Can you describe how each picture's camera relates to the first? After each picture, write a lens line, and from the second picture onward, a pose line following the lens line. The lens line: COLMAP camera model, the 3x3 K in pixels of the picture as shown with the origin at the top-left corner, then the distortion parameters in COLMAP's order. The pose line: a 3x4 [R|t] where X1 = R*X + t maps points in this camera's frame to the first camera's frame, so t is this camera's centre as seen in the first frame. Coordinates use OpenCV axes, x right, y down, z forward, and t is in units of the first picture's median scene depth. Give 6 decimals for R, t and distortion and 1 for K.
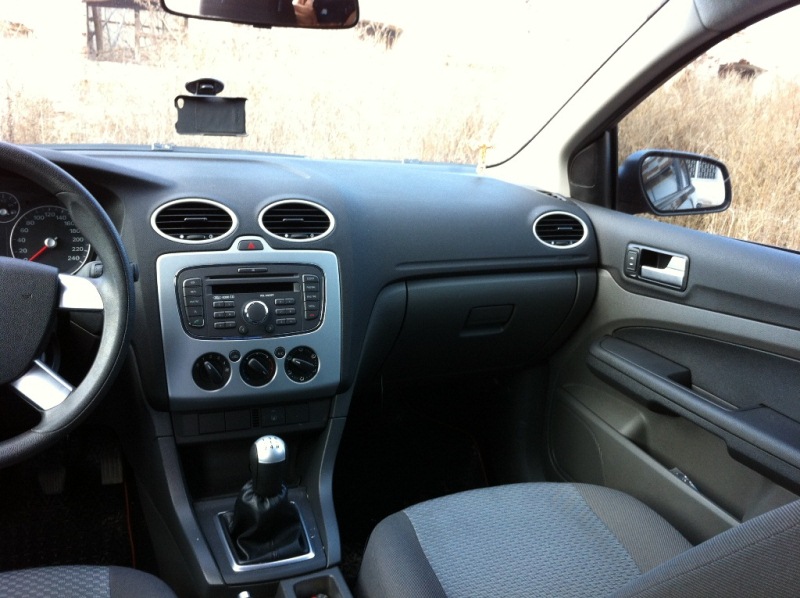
lens RADIAL K [[773.5, 0, 400.5], [0, 773.5, 289.8], [0, 0, 1]] dist [0.103273, -0.339992]
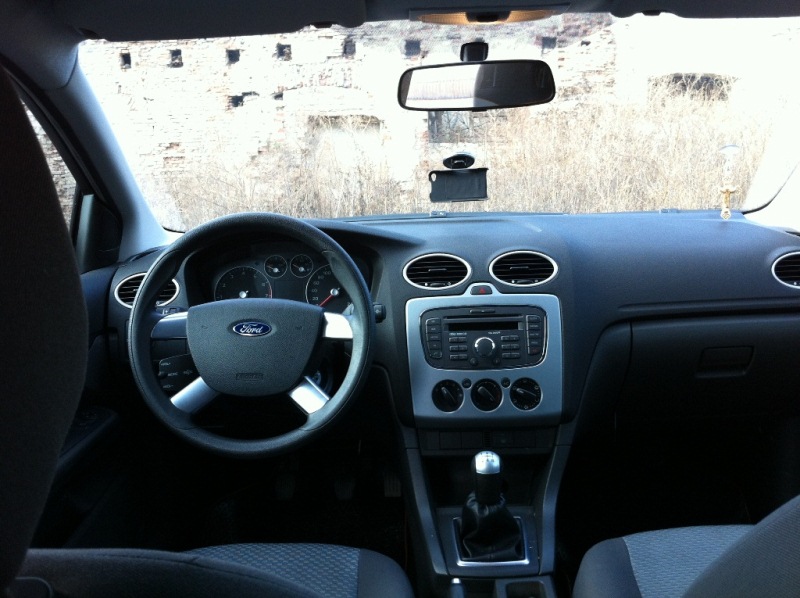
lens RADIAL K [[773.5, 0, 400.5], [0, 773.5, 289.8], [0, 0, 1]] dist [0.103273, -0.339992]
pose [[0.906565, -0.024597, -0.421349, 0.192971], [-0.009422, 0.996872, -0.078467, 0.035635], [0.421961, 0.075105, 0.903497, -0.117488]]
